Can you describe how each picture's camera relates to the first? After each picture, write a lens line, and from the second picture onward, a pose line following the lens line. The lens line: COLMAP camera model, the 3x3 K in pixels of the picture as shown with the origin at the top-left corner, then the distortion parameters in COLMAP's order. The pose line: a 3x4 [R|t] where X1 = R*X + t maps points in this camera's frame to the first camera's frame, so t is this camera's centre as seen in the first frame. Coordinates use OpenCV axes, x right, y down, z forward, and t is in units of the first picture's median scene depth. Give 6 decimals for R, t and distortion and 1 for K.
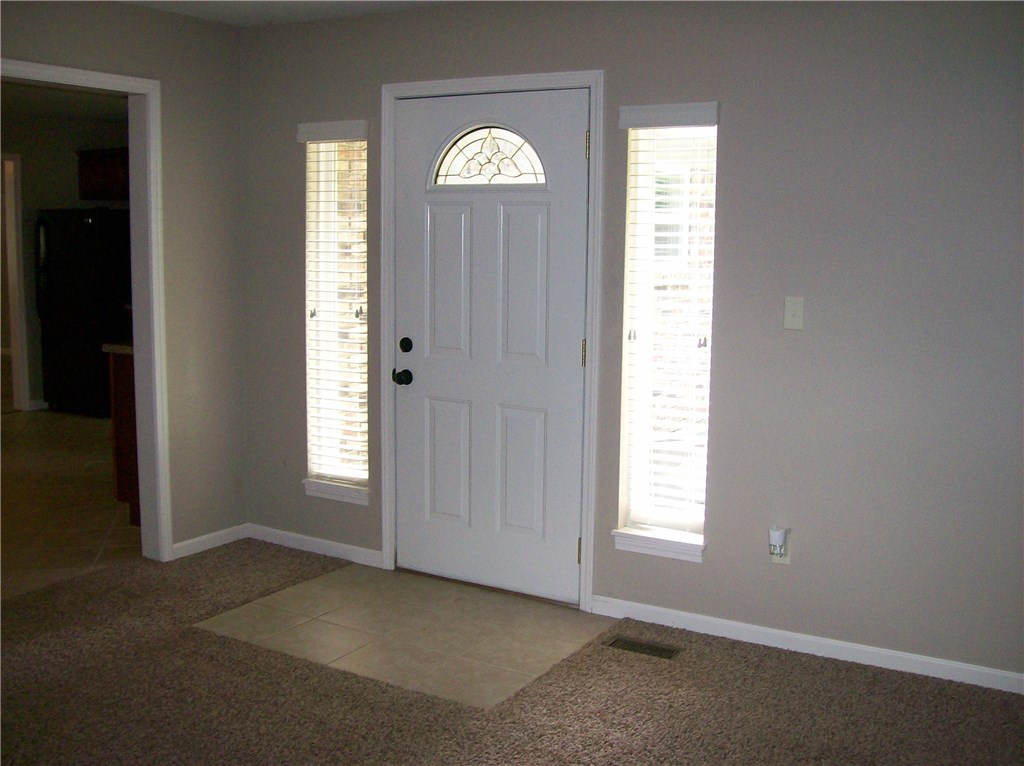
lens RADIAL K [[1059.8, 0, 512.0], [0, 1059.8, 383.0], [0, 0, 1]] dist [-0.138764, 0.014076]
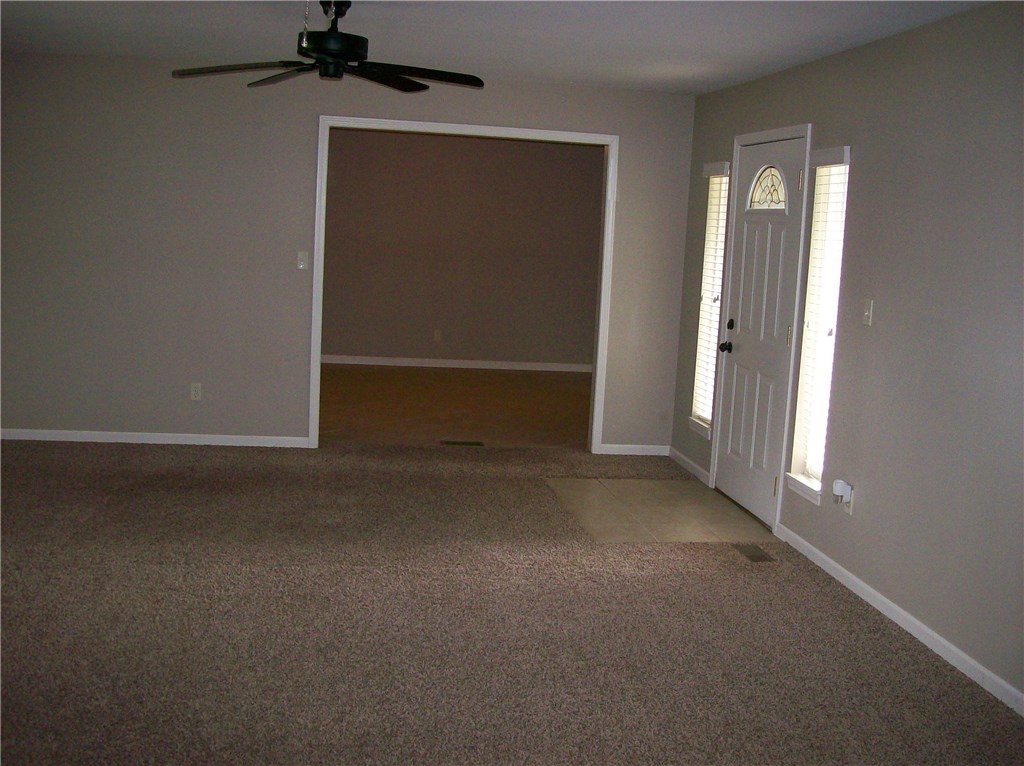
lens RADIAL K [[1059.8, 0, 512.0], [0, 1059.8, 383.0], [0, 0, 1]] dist [-0.138764, 0.014076]
pose [[0.645409, 0.132525, -0.752252, 0.804656], [-0.148754, 0.987785, 0.046393, 0.019244], [0.749212, 0.081958, 0.657240, -0.112755]]
